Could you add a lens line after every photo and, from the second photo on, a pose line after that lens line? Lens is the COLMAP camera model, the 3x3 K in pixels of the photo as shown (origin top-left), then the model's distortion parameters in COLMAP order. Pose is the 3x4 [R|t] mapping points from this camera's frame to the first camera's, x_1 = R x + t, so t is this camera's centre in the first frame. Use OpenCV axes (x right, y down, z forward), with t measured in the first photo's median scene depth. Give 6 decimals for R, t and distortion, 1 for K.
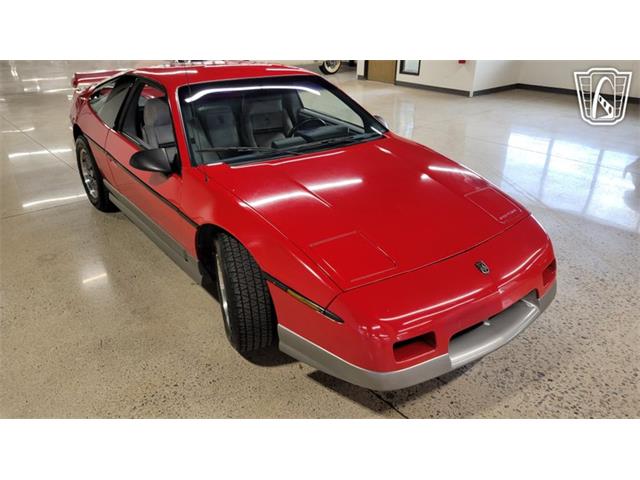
lens RADIAL K [[509.3, 0, 329.4], [0, 509.3, 242.2], [0, 0, 1]] dist [0.024730, -0.001029]
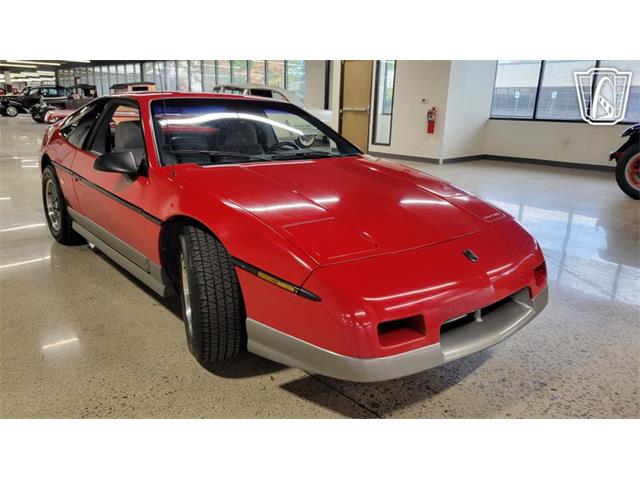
lens RADIAL K [[505.2, 0, 322.2], [0, 505.2, 231.4], [0, 0, 1]] dist [0.026987, -0.008989]
pose [[0.999359, -0.000106, 0.035806, -0.001076], [0.007181, 0.980272, -0.197521, 0.169718], [-0.035078, 0.197651, 0.979645, 0.095238]]
